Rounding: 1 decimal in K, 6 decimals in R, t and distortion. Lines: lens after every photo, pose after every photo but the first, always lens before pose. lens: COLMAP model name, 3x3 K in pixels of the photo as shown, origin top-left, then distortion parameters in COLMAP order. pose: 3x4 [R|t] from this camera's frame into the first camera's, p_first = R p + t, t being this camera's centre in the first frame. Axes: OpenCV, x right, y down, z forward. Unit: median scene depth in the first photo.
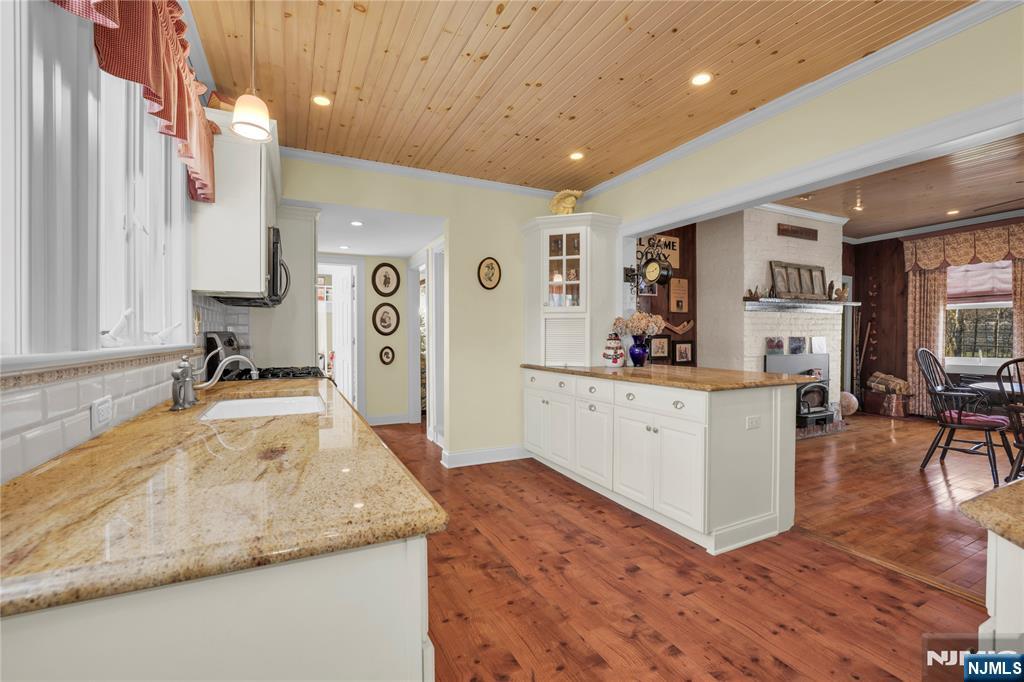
lens RADIAL K [[441.9, 0, 510.2], [0, 441.9, 344.7], [0, 0, 1]] dist [-0.047621, 0.018998]
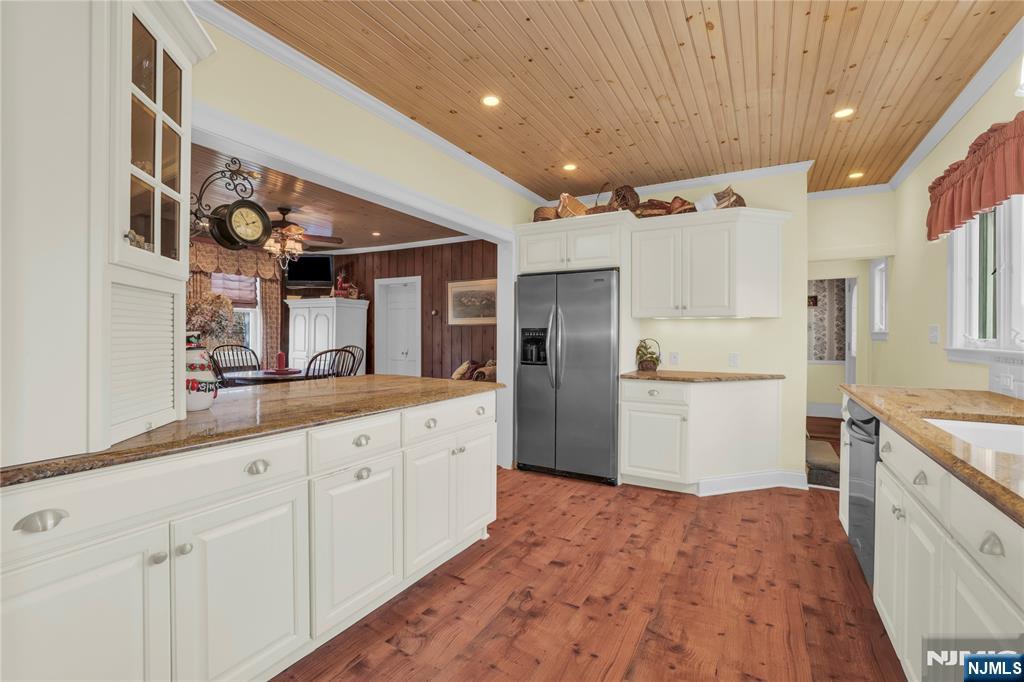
lens RADIAL K [[438.4, 0, 513.8], [0, 438.4, 336.9], [0, 0, 1]] dist [-0.051445, 0.019329]
pose [[-0.548100, -0.007841, 0.836376, -0.238812], [0.011088, 0.999800, 0.016639, -0.021496], [-0.836339, 0.018393, -0.547903, 0.750524]]
